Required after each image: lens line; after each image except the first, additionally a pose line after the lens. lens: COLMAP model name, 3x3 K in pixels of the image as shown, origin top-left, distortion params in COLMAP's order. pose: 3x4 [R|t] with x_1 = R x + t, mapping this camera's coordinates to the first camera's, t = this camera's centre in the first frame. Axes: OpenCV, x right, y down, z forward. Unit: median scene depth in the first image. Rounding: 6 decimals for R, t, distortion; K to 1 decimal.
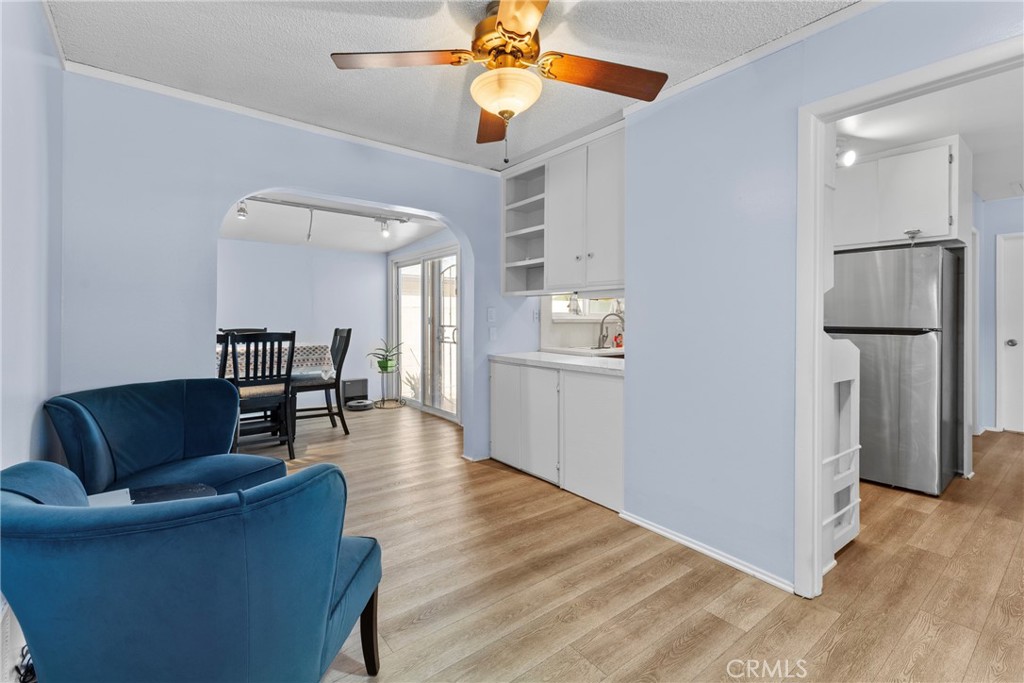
lens RADIAL K [[459.0, 0, 511.8], [0, 459.0, 321.6], [0, 0, 1]] dist [0.010117, 0.000049]
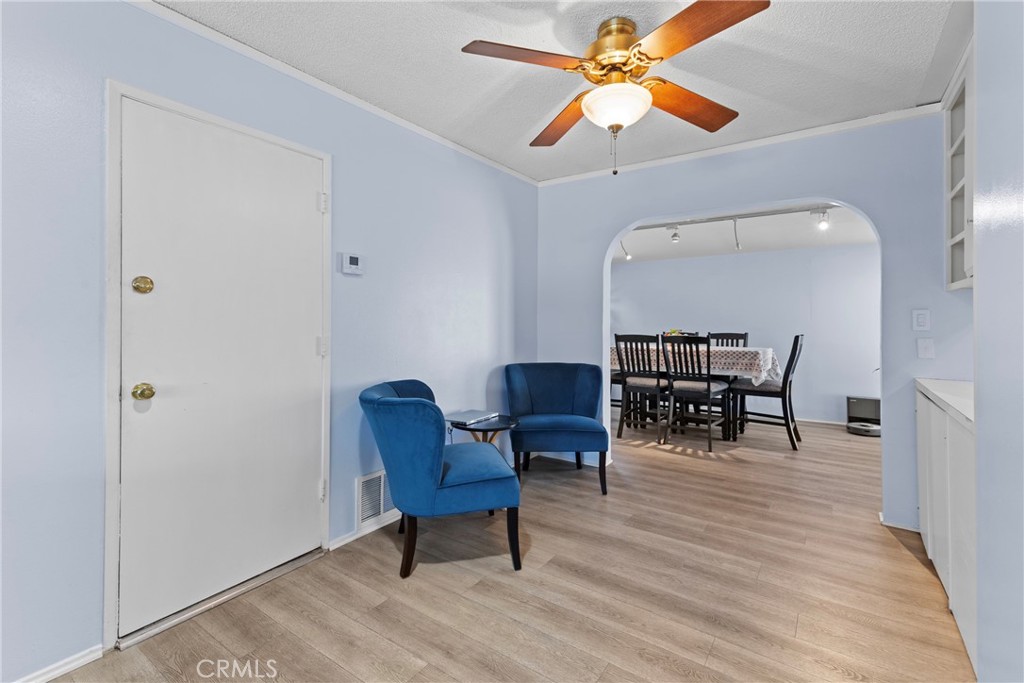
lens RADIAL K [[459.0, 0, 511.8], [0, 459.0, 321.6], [0, 0, 1]] dist [0.010117, 0.000049]
pose [[0.283453, 0.000125, -0.958986, 0.446226], [-0.009878, 0.999947, -0.002790, -0.004886], [0.958935, 0.010264, 0.283439, 0.234037]]
